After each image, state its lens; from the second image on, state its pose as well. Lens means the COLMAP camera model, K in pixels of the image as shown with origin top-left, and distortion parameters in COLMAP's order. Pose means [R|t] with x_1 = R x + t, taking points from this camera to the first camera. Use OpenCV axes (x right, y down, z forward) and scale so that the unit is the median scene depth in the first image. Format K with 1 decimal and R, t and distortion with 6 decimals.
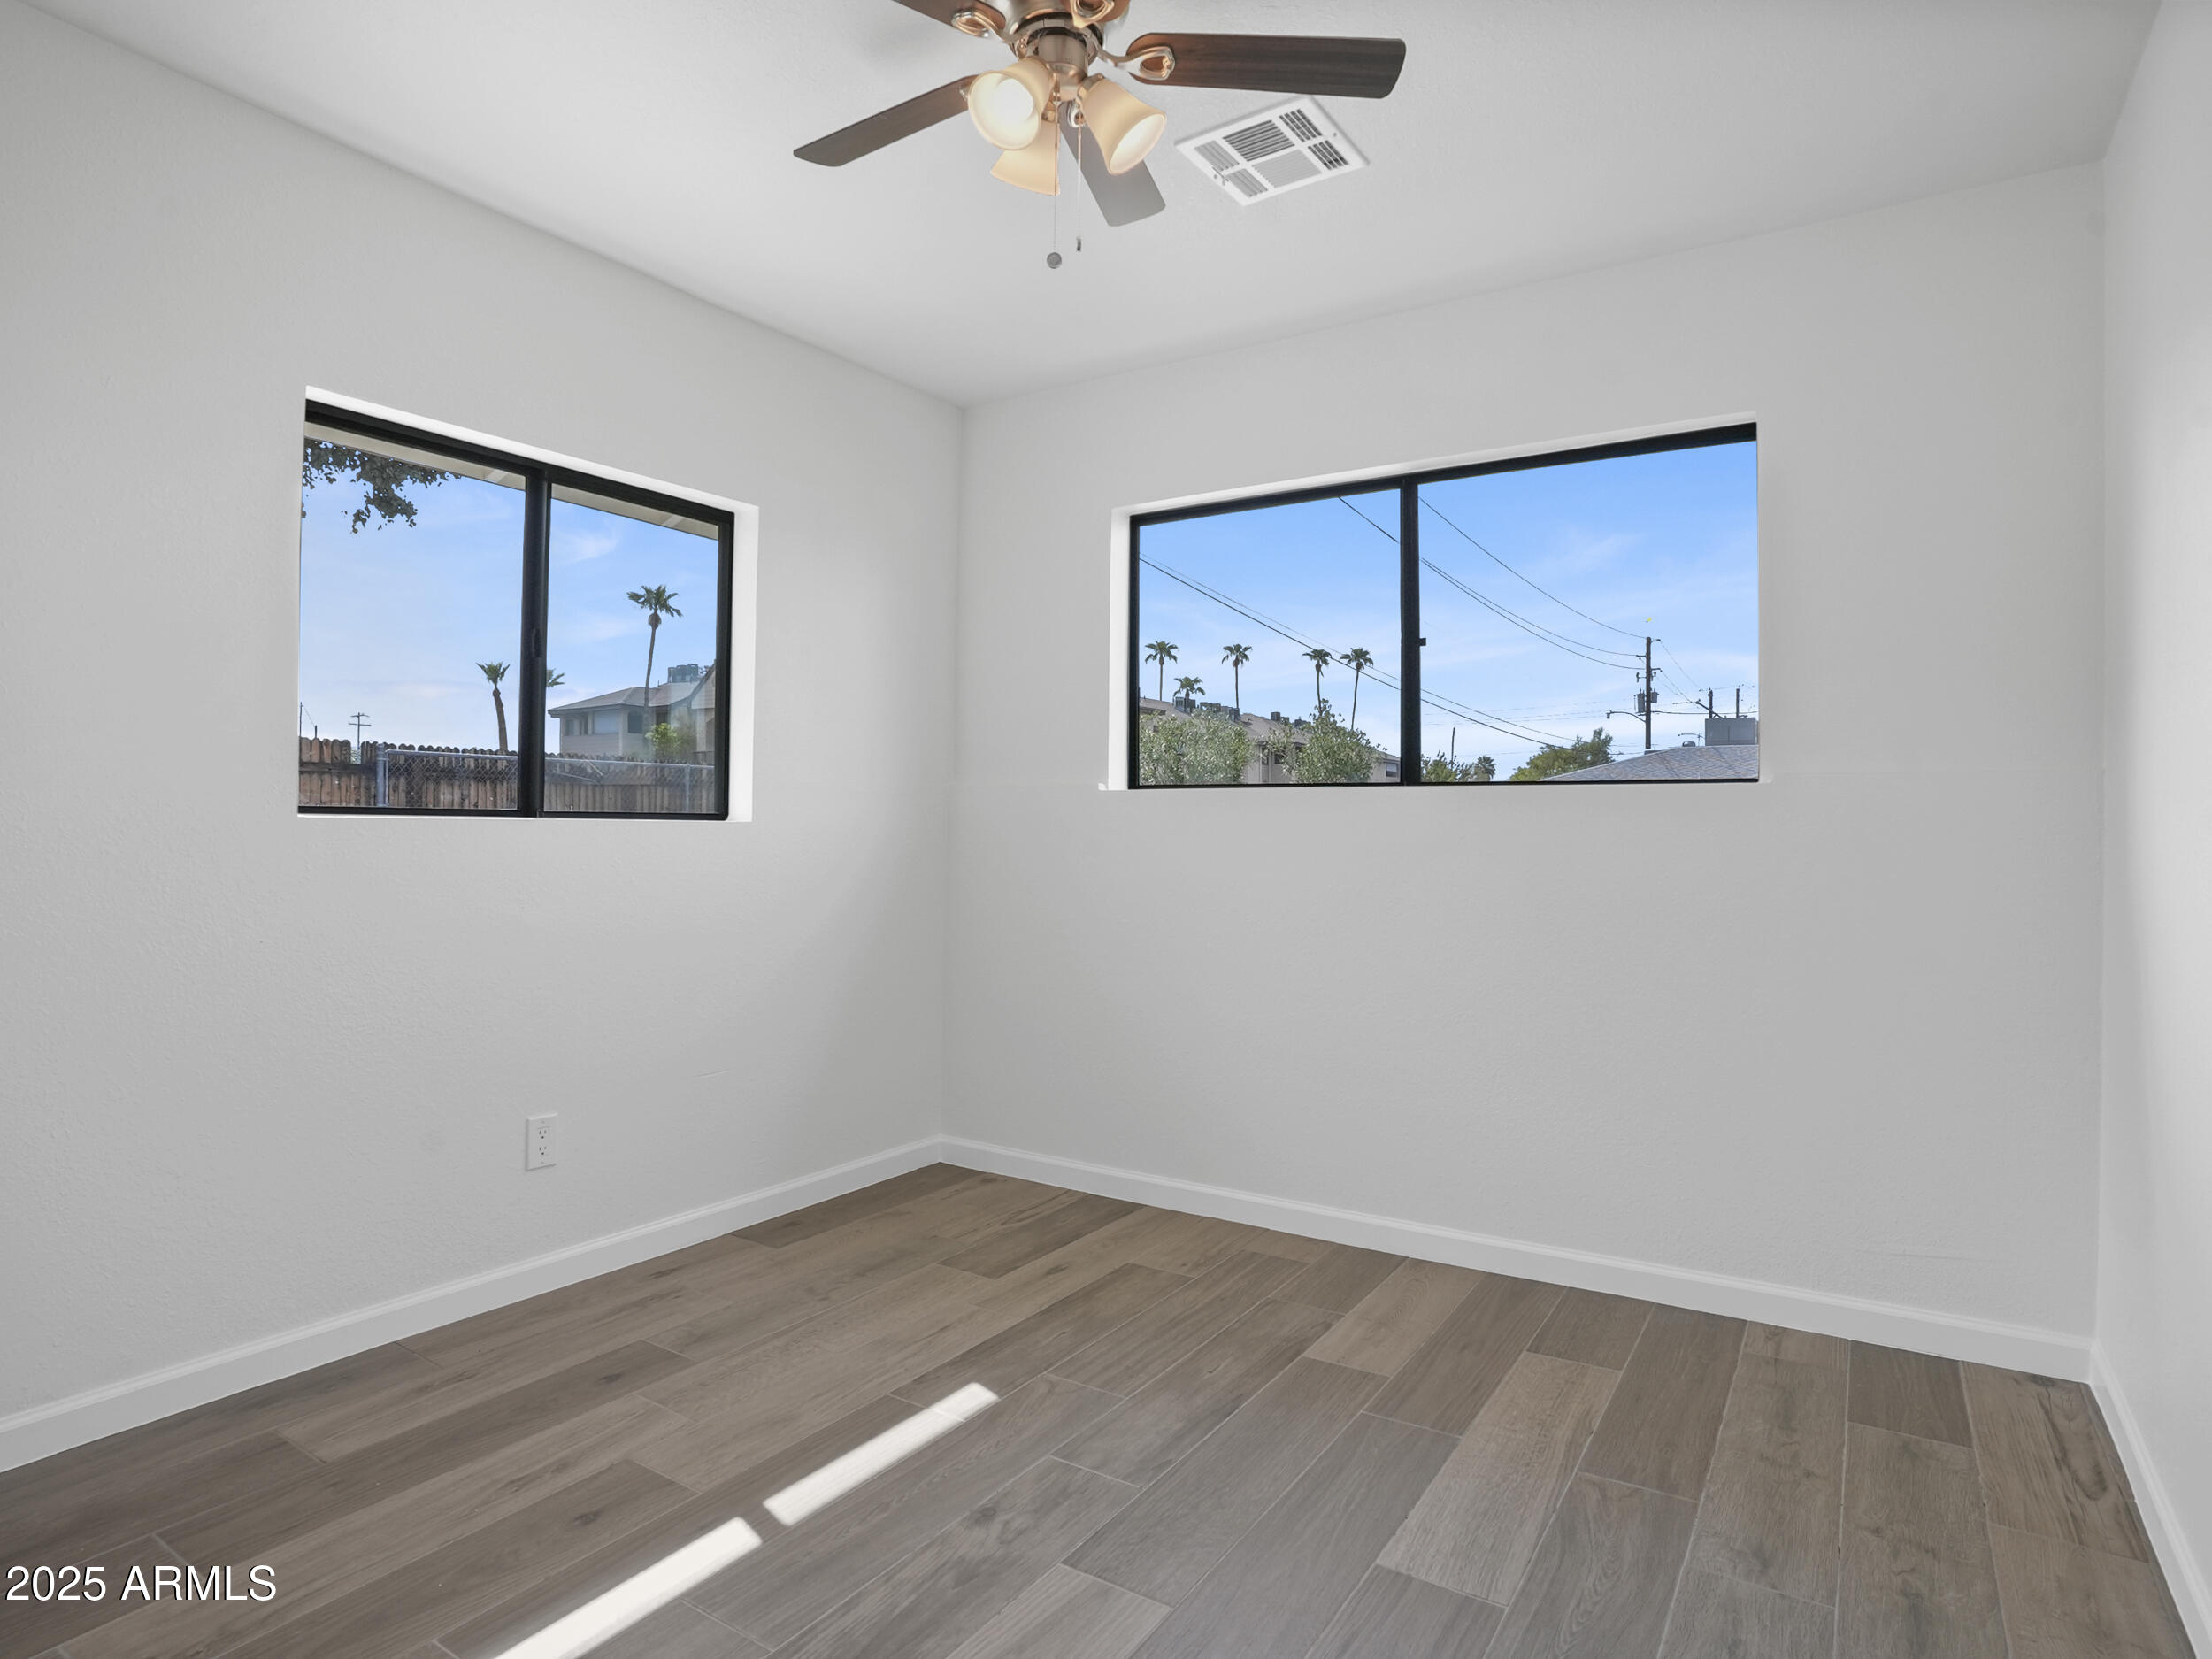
lens RADIAL K [[1220.2, 0, 1106.0], [0, 1220.2, 829.5], [0, 0, 1]] dist [-0.001884, 0.000155]
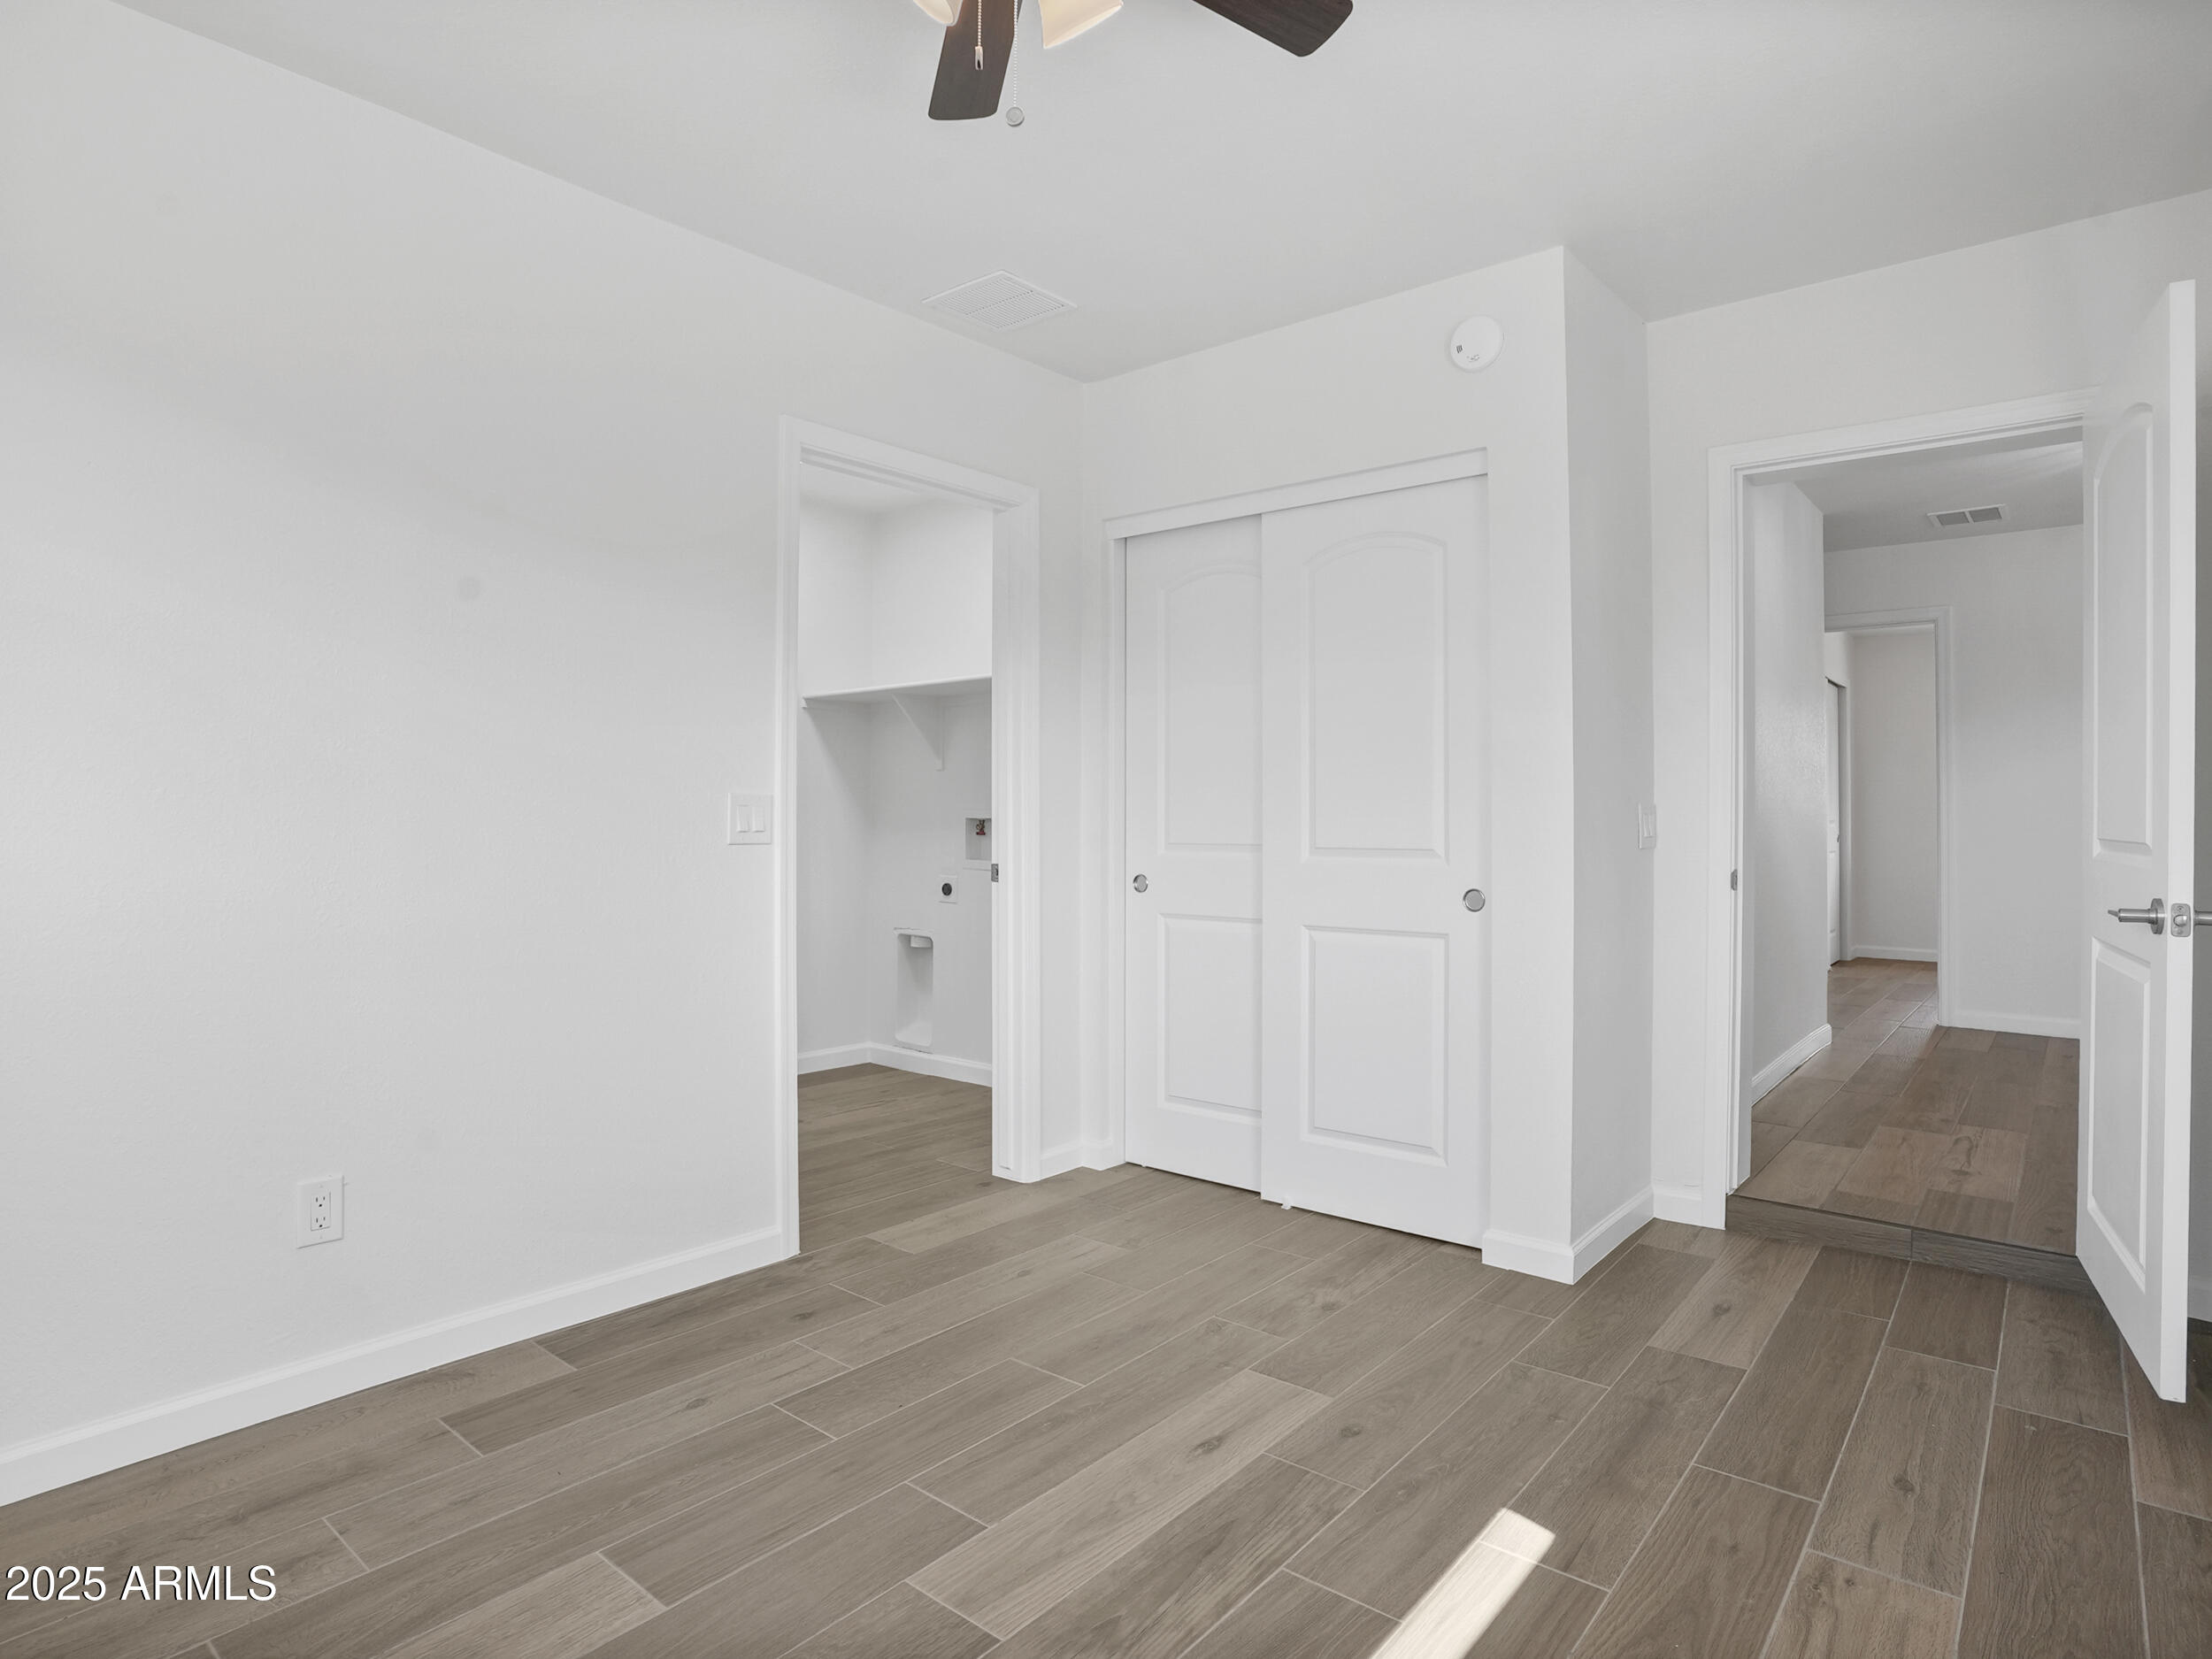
lens RADIAL K [[1220.2, 0, 1106.0], [0, 1220.2, 829.5], [0, 0, 1]] dist [-0.001884, 0.000155]
pose [[-0.992827, -0.008675, 0.119243, -0.225205], [-0.008397, 0.999961, 0.002838, 0.008278], [-0.119263, 0.001816, -0.992861, 1.968697]]
